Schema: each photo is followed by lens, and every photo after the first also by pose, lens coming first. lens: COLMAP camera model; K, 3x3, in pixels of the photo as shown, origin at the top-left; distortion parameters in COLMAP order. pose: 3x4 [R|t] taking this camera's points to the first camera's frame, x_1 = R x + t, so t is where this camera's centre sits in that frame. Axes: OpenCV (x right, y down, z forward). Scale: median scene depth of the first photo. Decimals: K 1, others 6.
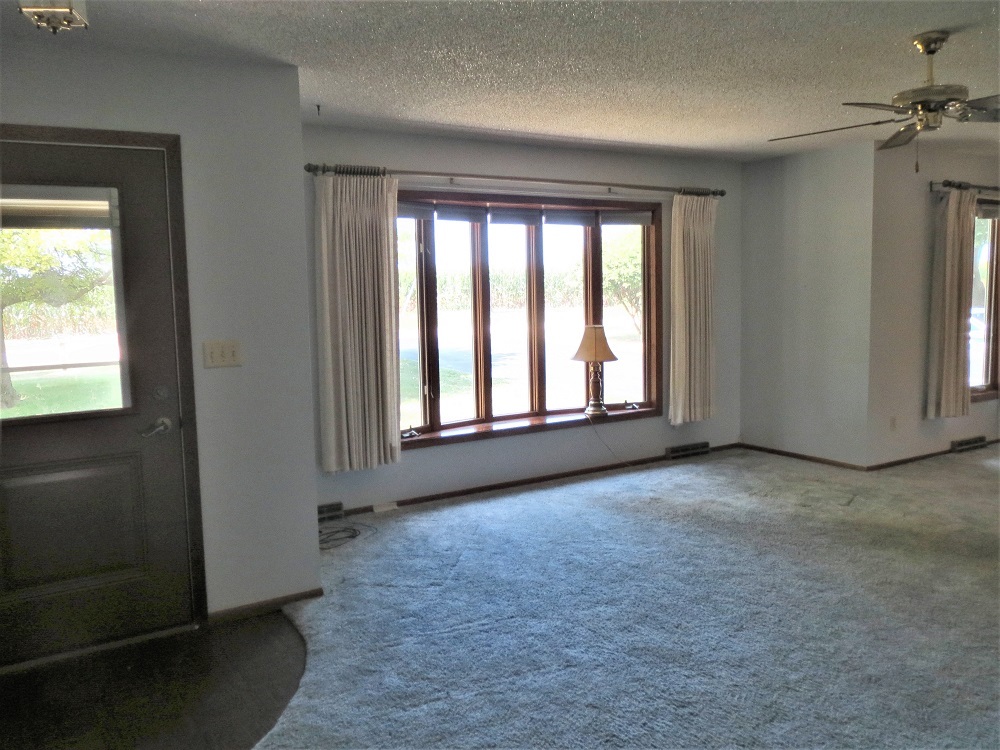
lens RADIAL K [[827.5, 0, 489.0], [0, 827.5, 376.5], [0, 0, 1]] dist [-0.042396, 0.041978]
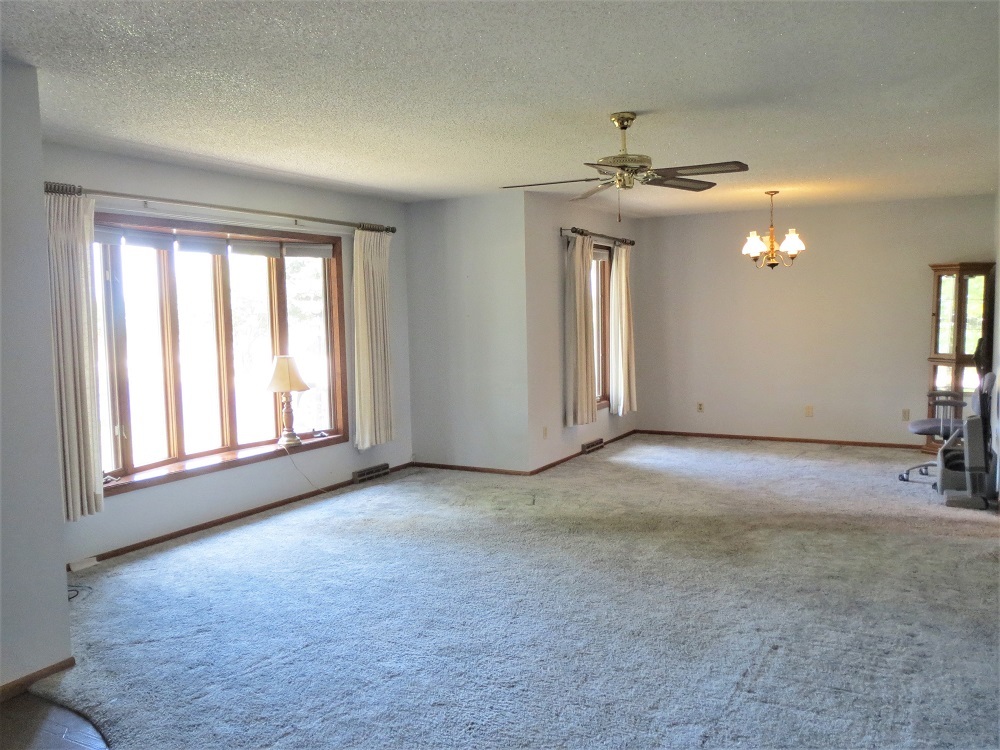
lens RADIAL K [[827.5, 0, 489.0], [0, 827.5, 376.5], [0, 0, 1]] dist [-0.042396, 0.041978]
pose [[0.876643, -0.037269, 0.479696, -0.158483], [0.056440, 0.998078, -0.025600, 0.003520], [-0.477820, 0.049517, 0.877061, 0.005013]]
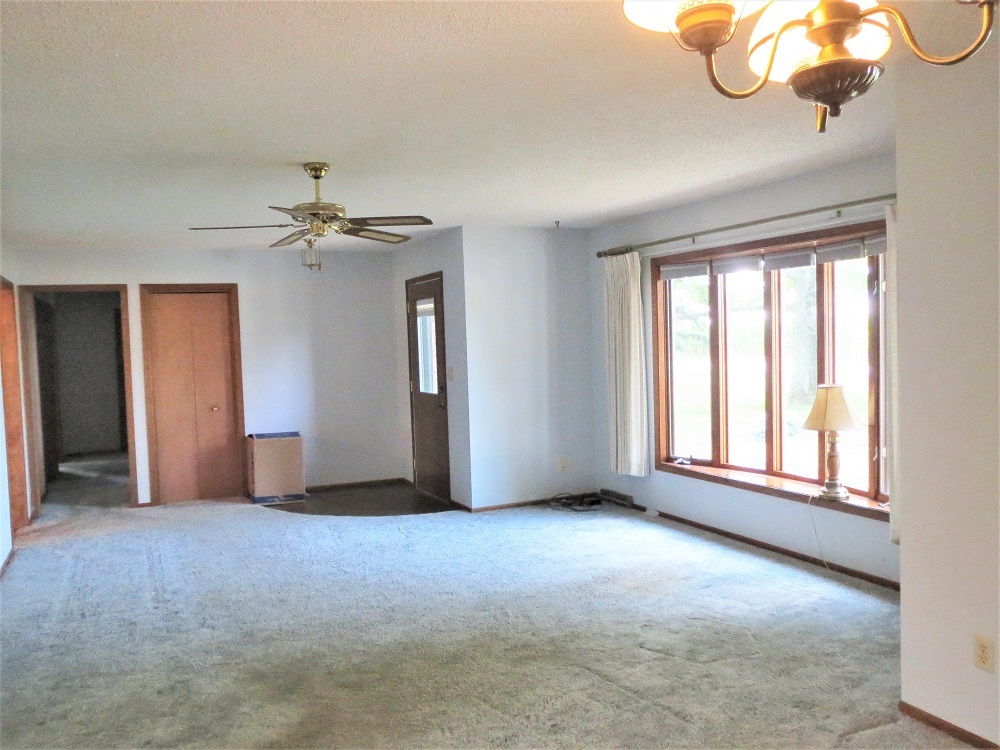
lens RADIAL K [[827.5, 0, 489.0], [0, 827.5, 376.5], [0, 0, 1]] dist [-0.042396, 0.041978]
pose [[-0.192646, 0.082732, -0.977774, 1.096787], [-0.068669, 0.992860, 0.097538, -0.144533], [0.978863, 0.085933, -0.185590, 0.947751]]
